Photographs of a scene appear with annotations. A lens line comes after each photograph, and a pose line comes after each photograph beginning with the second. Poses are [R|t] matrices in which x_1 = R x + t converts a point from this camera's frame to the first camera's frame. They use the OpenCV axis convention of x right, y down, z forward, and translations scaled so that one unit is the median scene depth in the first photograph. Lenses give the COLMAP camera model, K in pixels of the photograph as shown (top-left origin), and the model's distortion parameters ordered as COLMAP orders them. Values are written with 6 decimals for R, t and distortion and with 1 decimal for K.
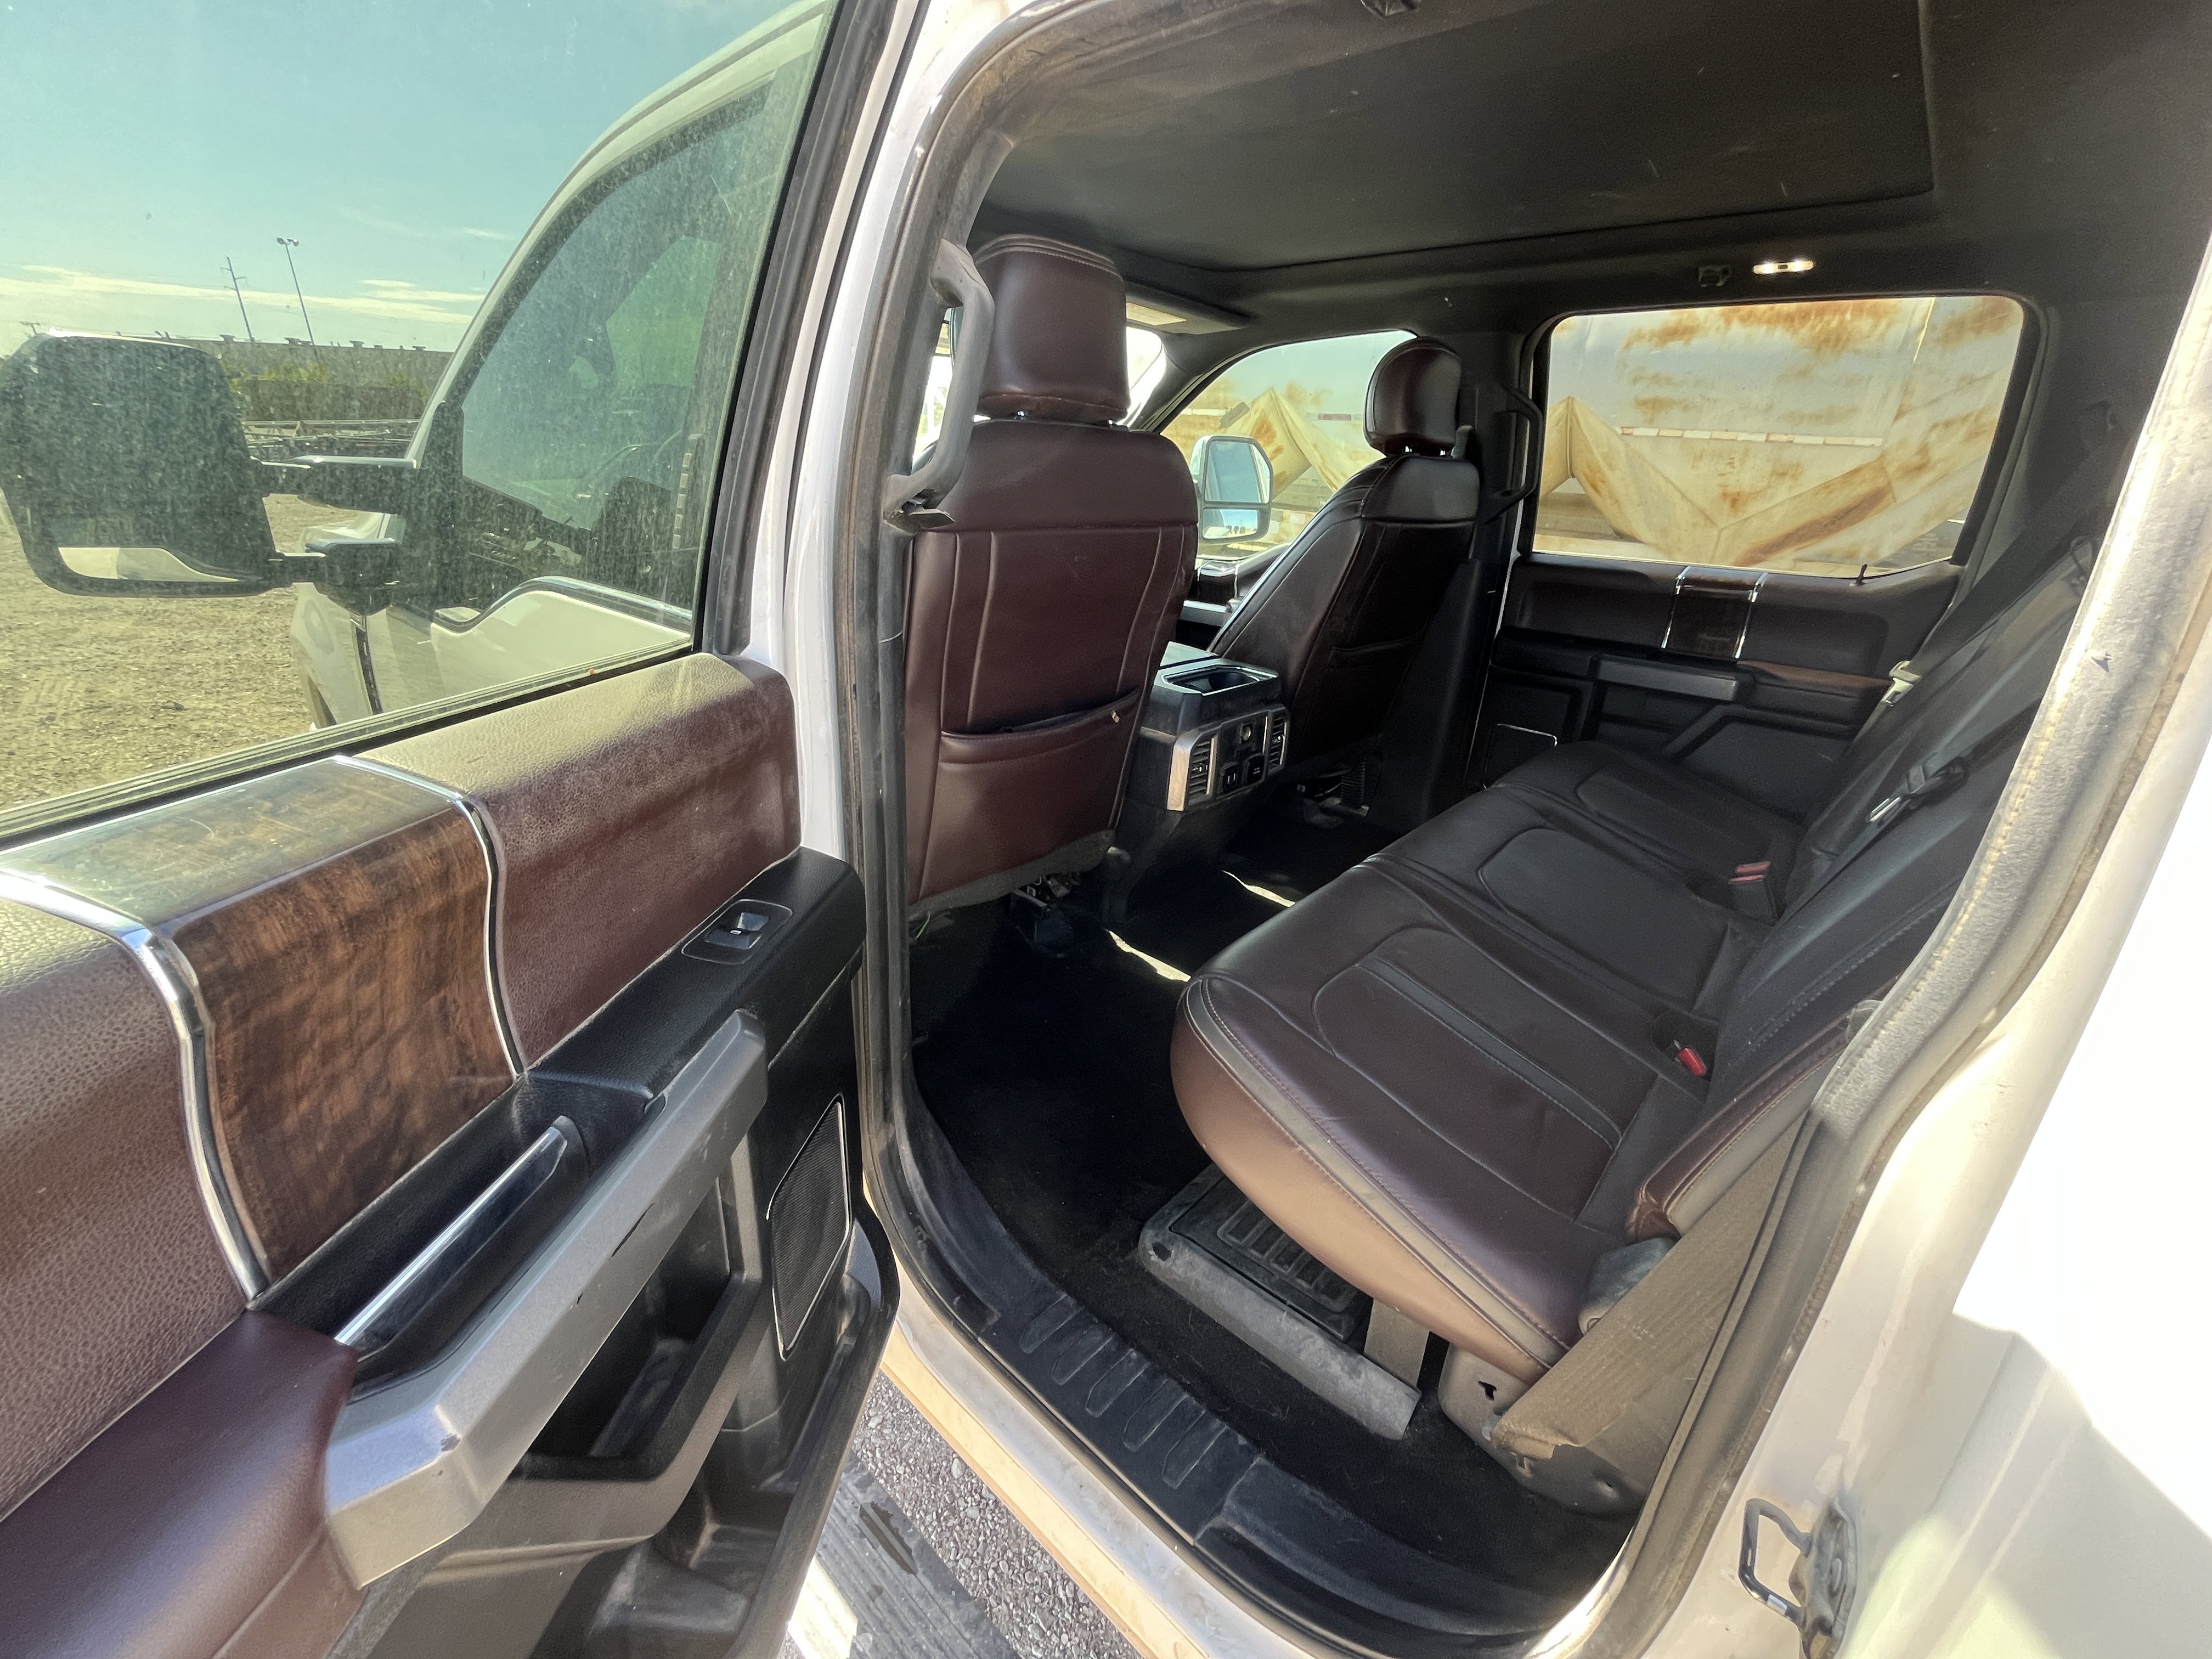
lens RADIAL K [[922.2, 0, 1106.8], [0, 922.2, 829.9], [0, 0, 1]] dist [-0.003858, 0.000787]
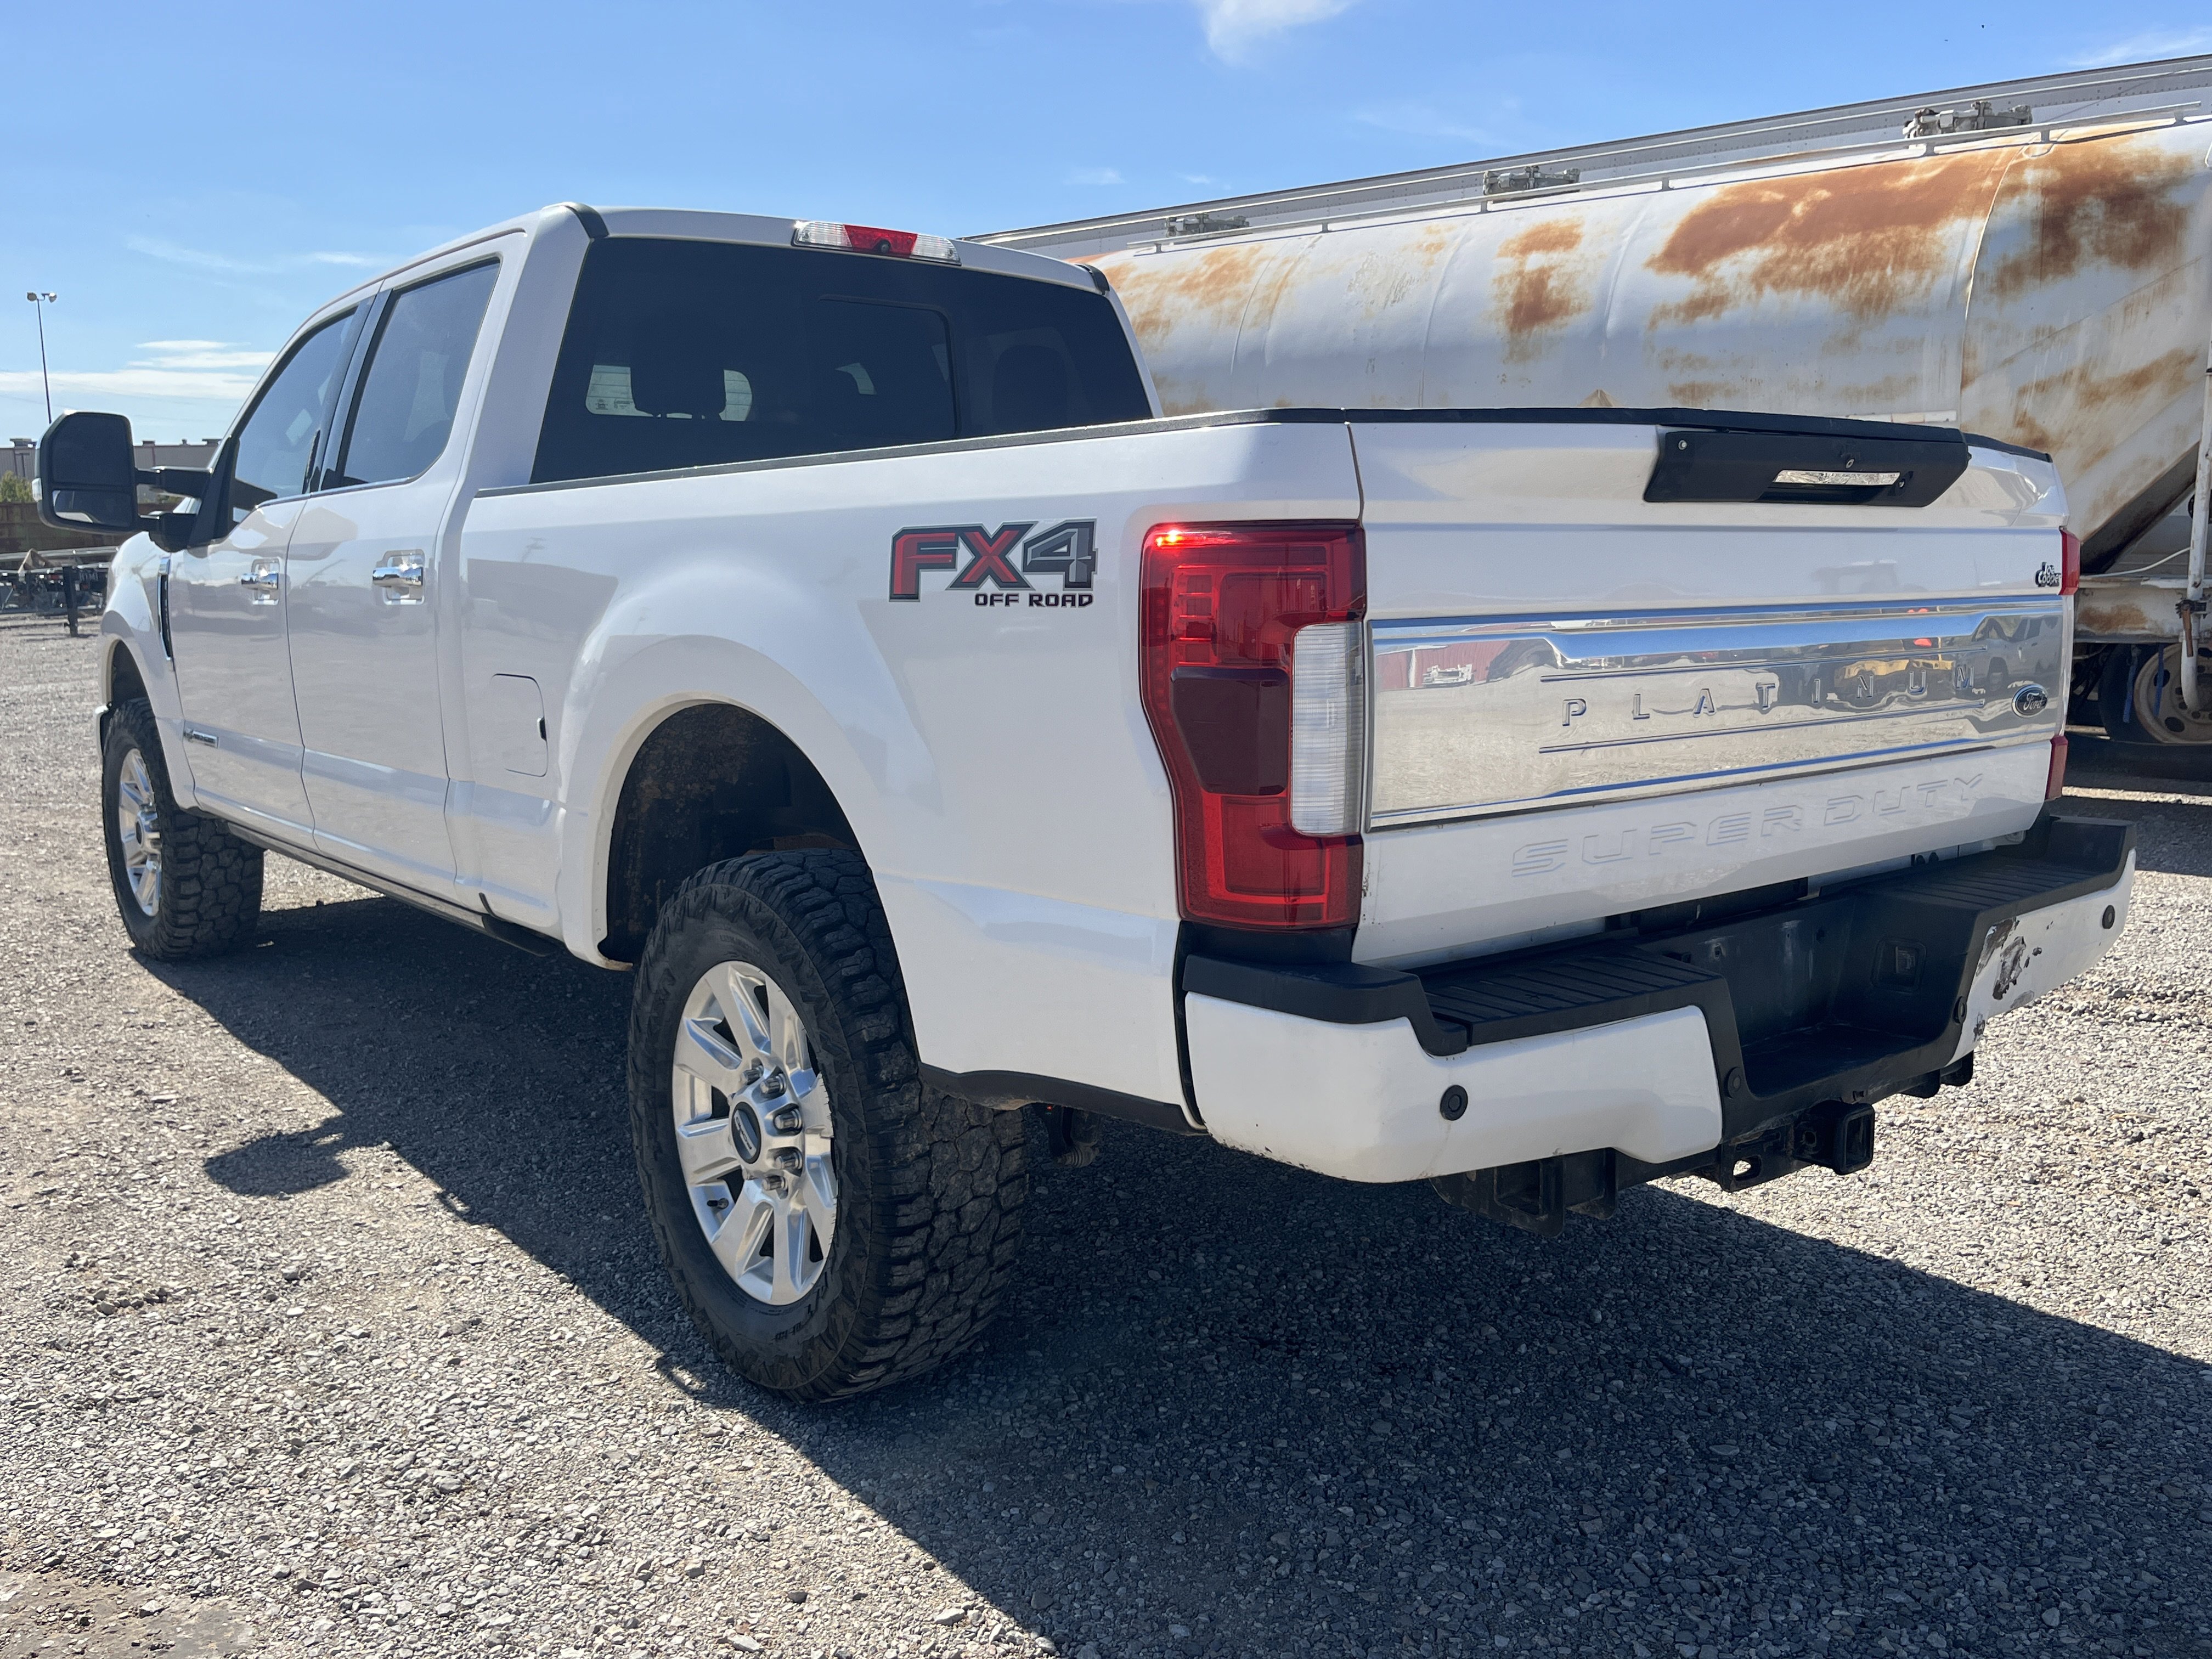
lens RADIAL K [[1802.8, 0, 1107.3], [0, 1802.8, 823.2], [0, 0, 1]] dist [0.015211, 0.015854]
pose [[0.988973, -0.033952, -0.144150, 0.325683], [-0.001068, 0.971704, -0.236199, 0.246053], [0.148091, 0.233748, 0.960953, -0.440422]]
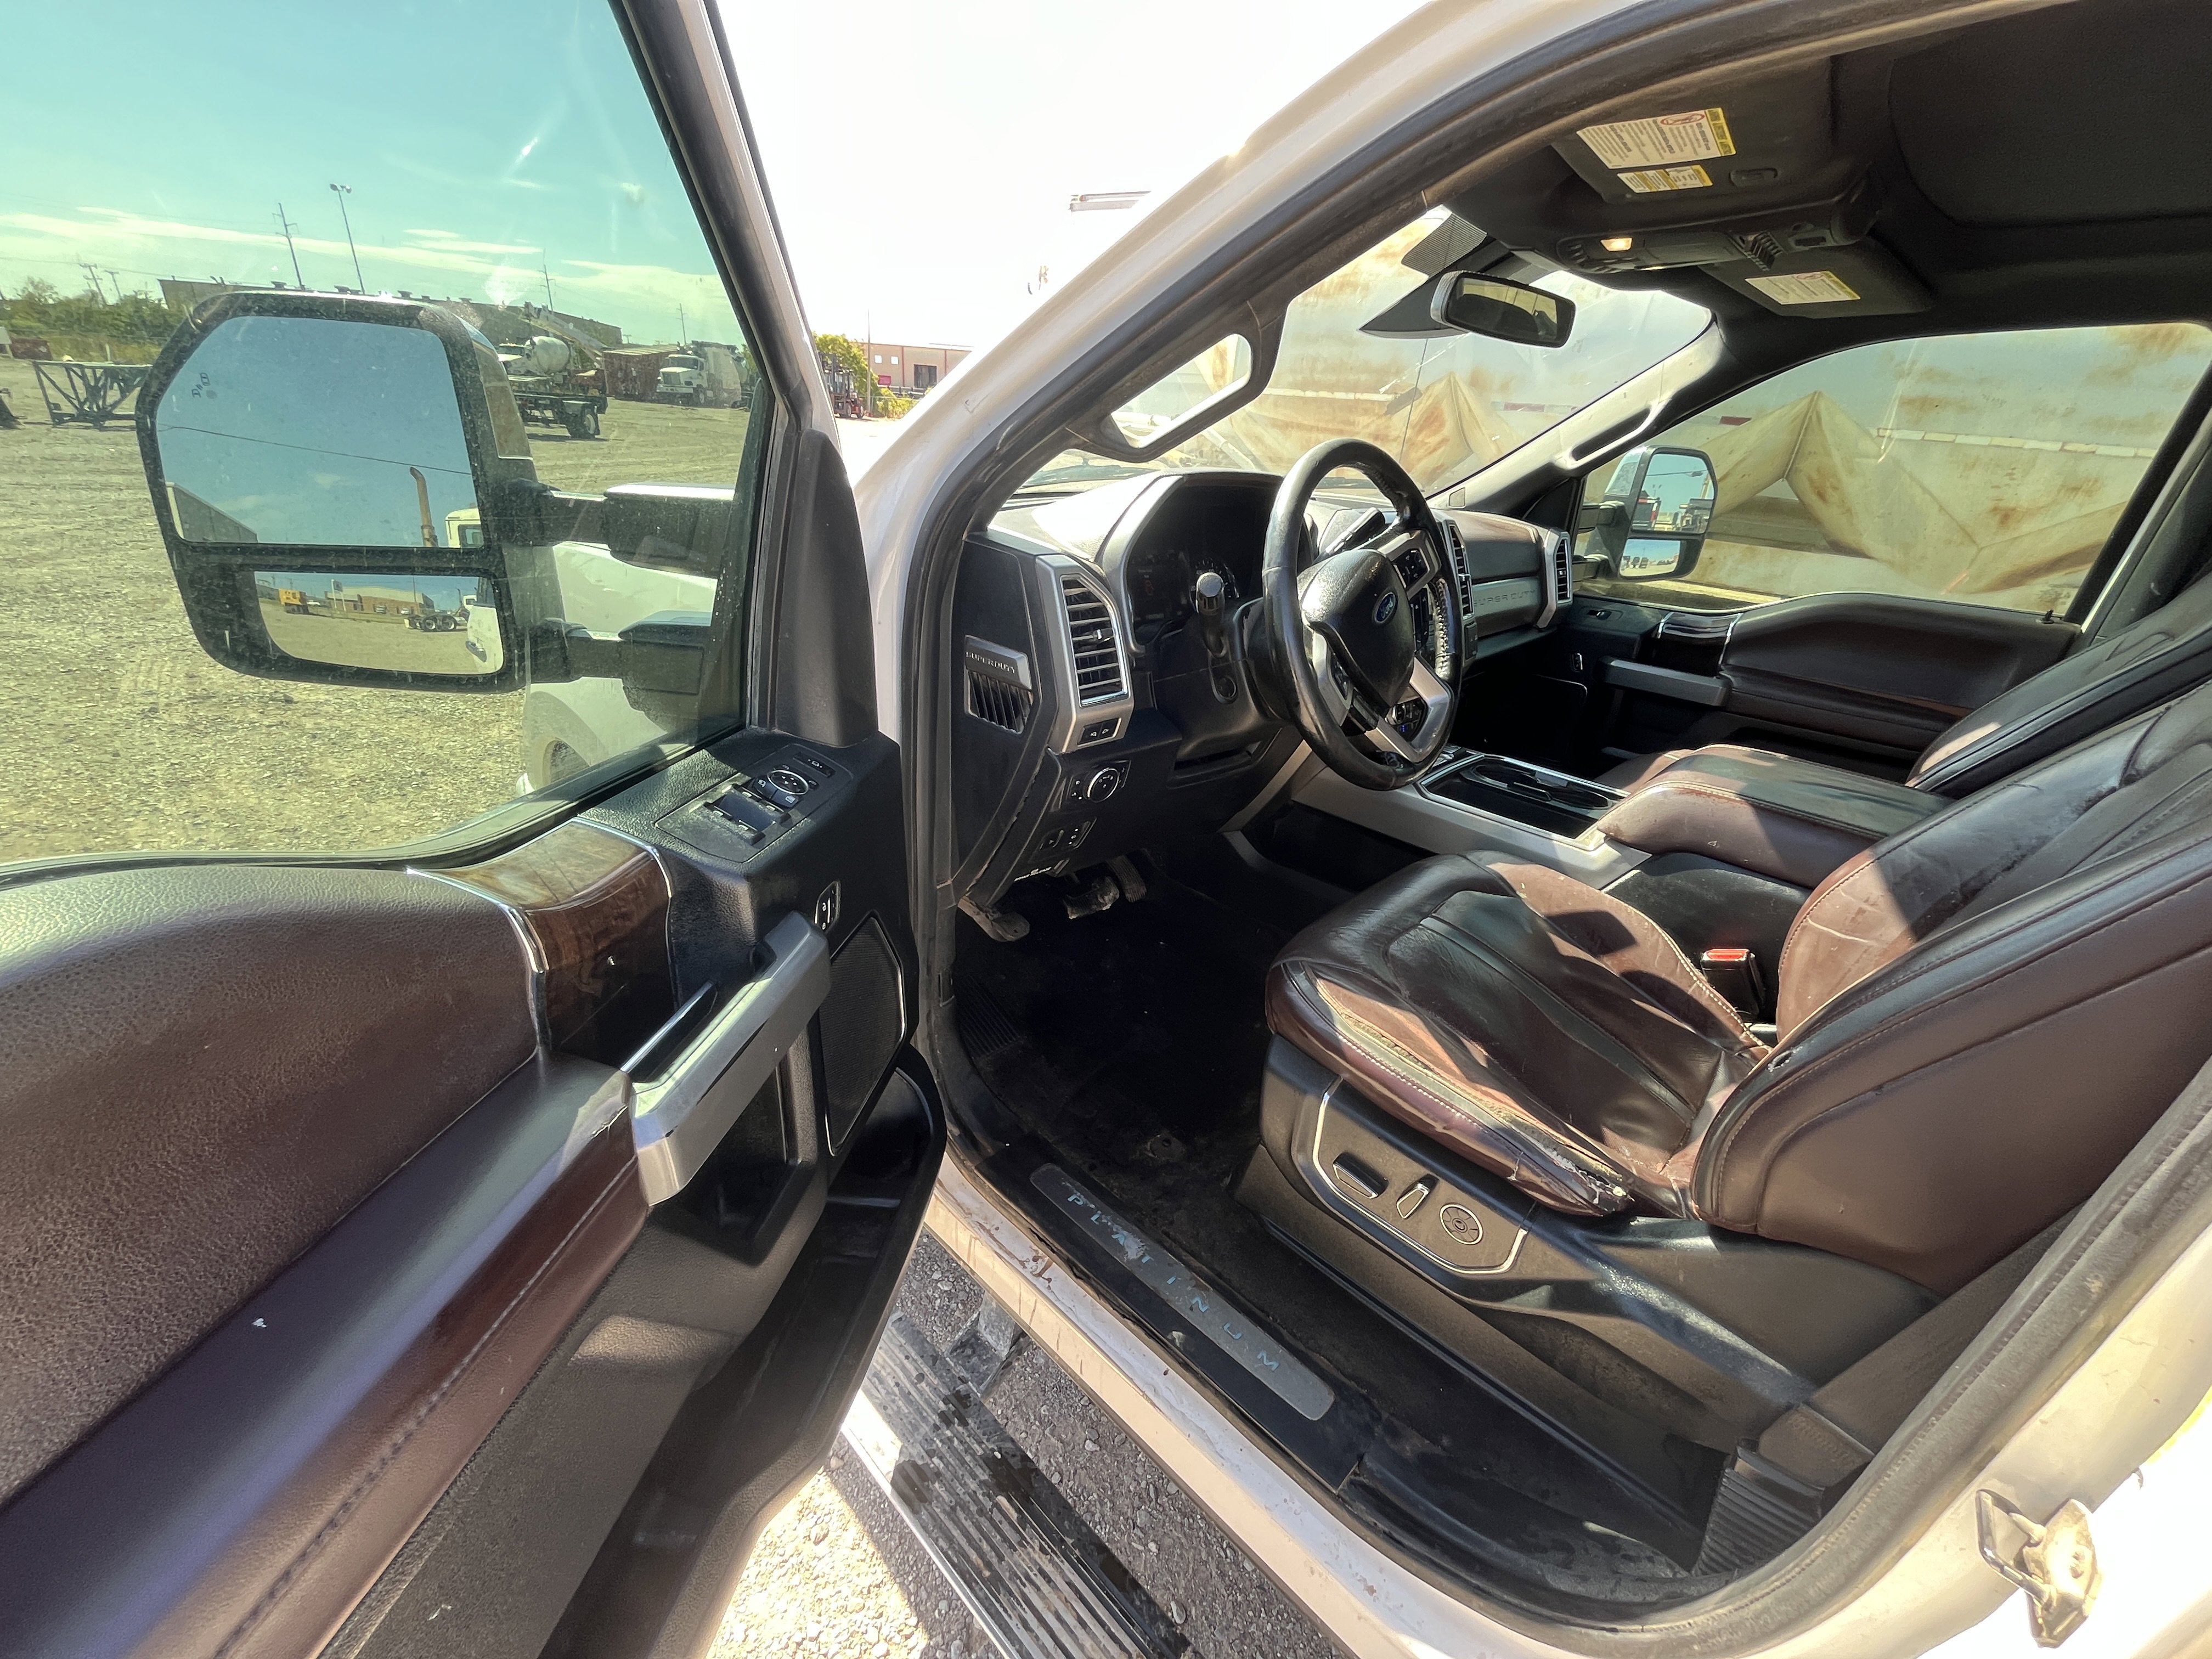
lens RADIAL K [[872.1, 0, 1119.6], [0, 872.1, 845.1], [0, 0, 1]] dist [0.000739, -0.001130]
pose [[0.999642, 0.026150, -0.005620, -0.172703], [-0.025742, 0.997657, 0.063392, -0.070046], [0.007264, -0.063225, 0.997973, 0.125369]]
